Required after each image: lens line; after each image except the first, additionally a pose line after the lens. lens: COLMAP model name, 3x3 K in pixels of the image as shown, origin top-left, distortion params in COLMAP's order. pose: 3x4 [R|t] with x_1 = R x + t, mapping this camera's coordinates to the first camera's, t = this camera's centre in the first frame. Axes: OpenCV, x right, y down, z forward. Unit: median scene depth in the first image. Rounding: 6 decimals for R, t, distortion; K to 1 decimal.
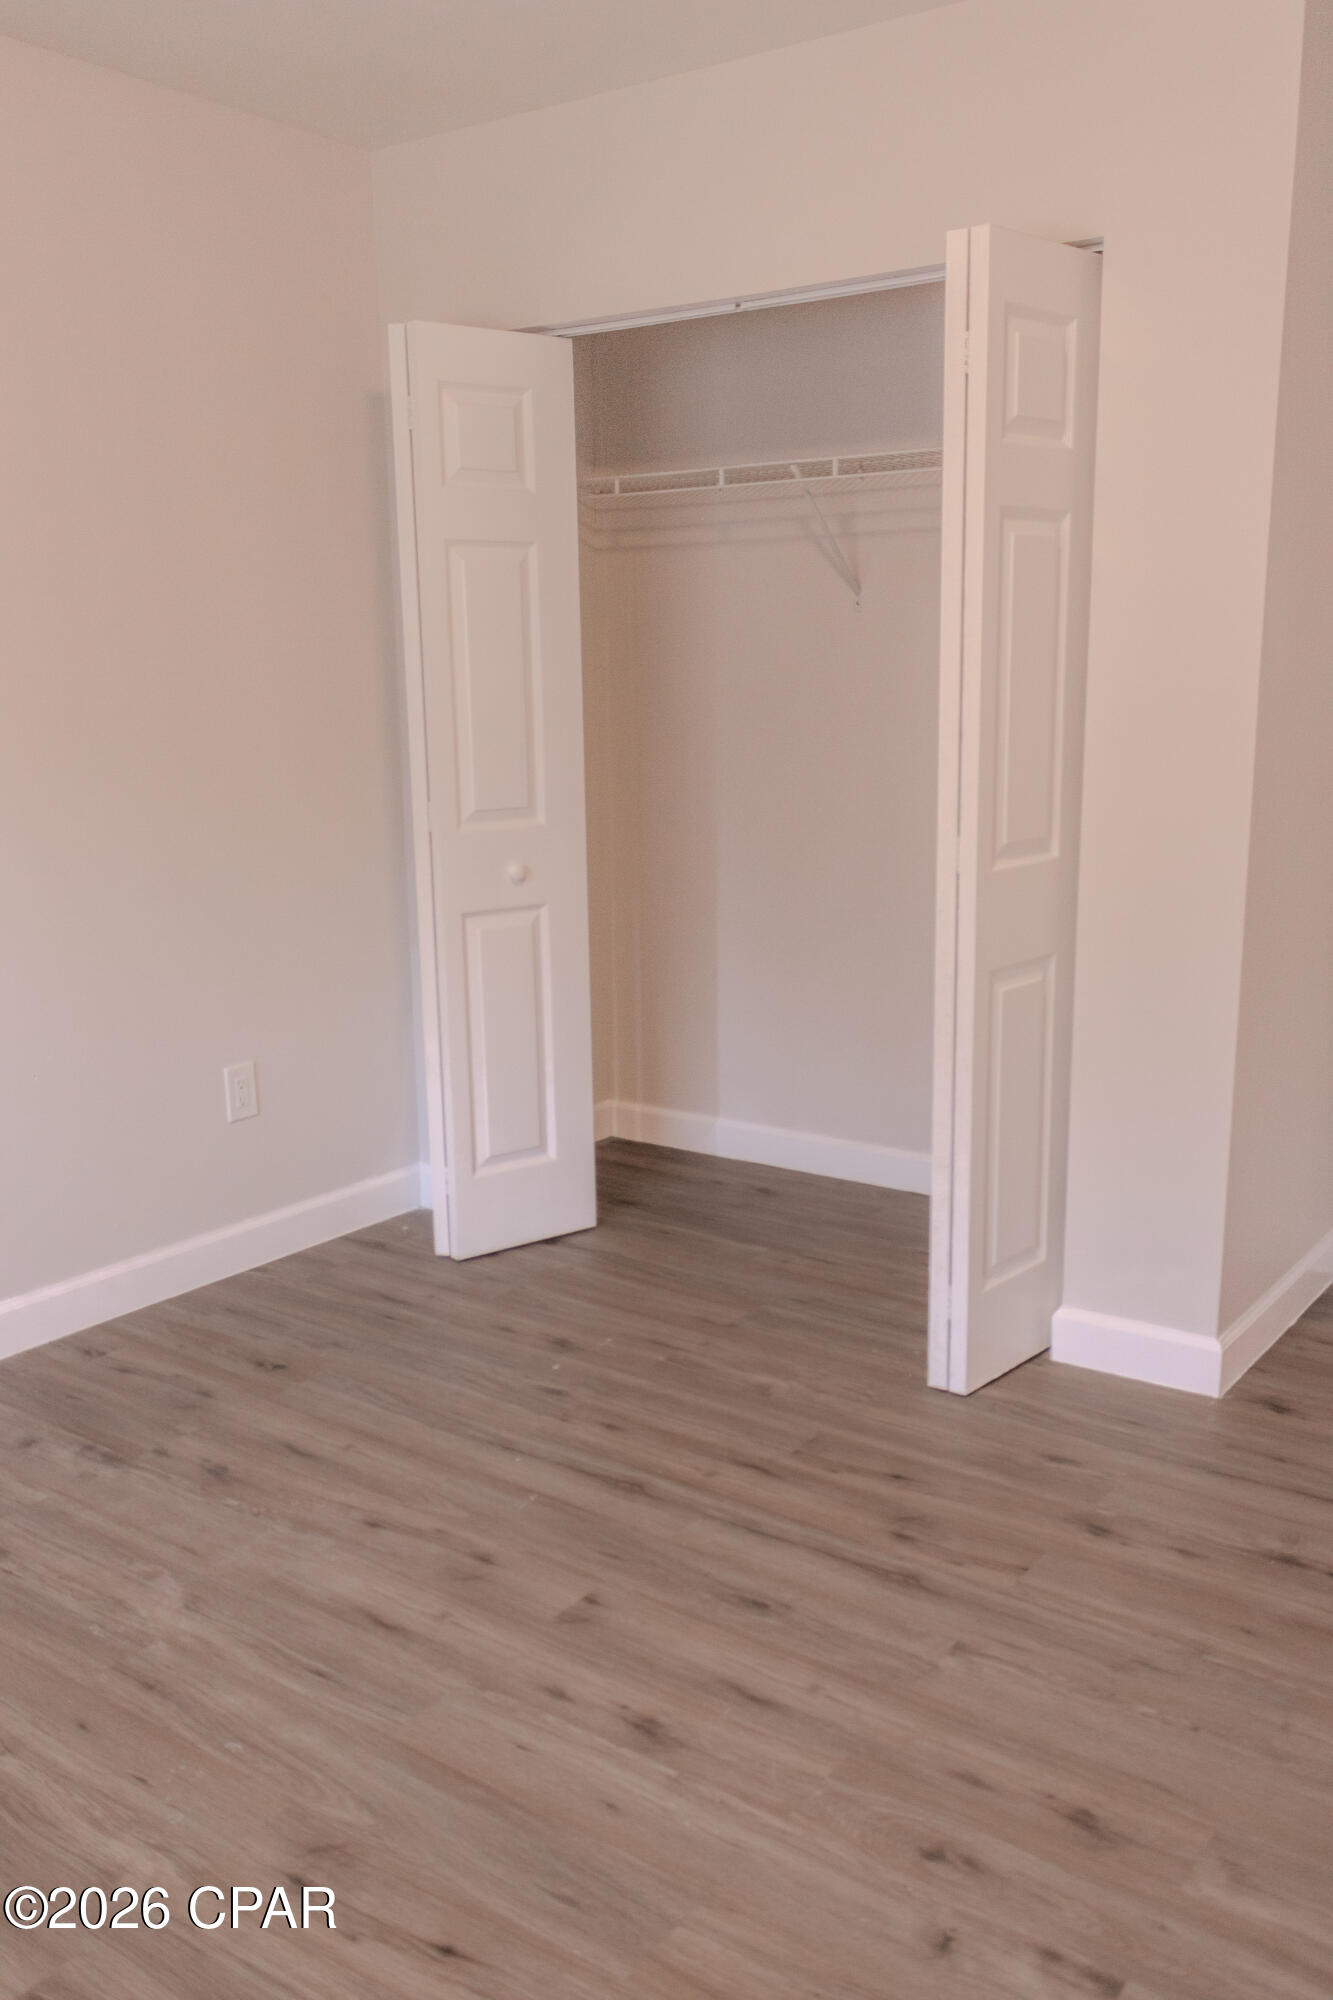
lens RADIAL K [[1666.4, 0, 724.4], [0, 1666.4, 1071.0], [0, 0, 1]] dist [0.003640, 0.013291]
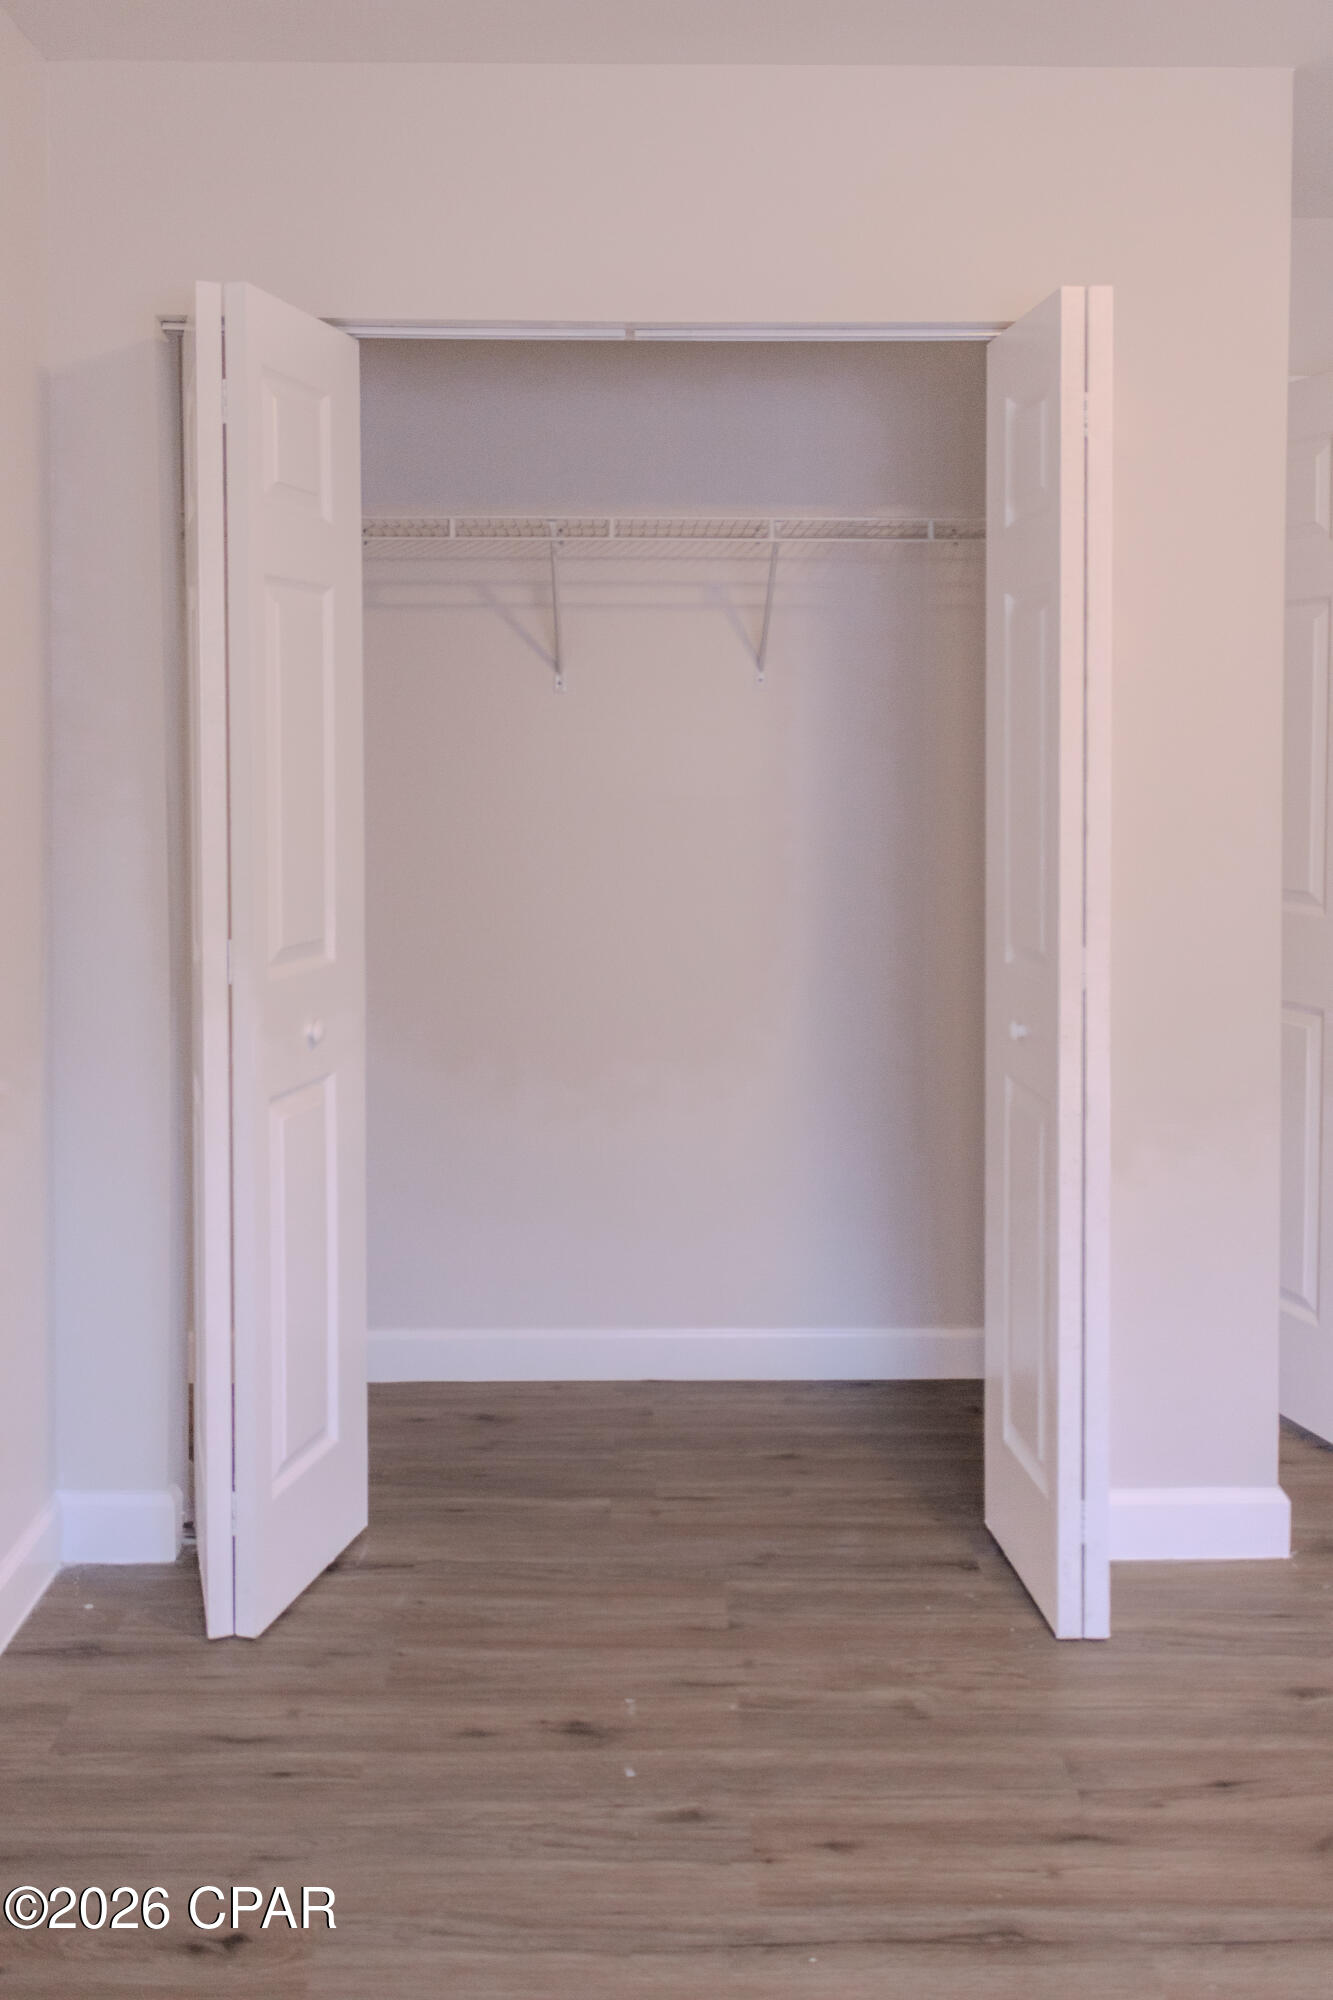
lens RADIAL K [[1666.4, 0, 658.7], [0, 1666.4, 829.9], [0, 0, 1]] dist [0.003640, 0.013291]
pose [[0.816818, -0.017171, 0.576640, -0.453658], [0.129073, 0.979657, -0.153662, -0.084787], [-0.562271, 0.199942, 0.802418, 0.367846]]
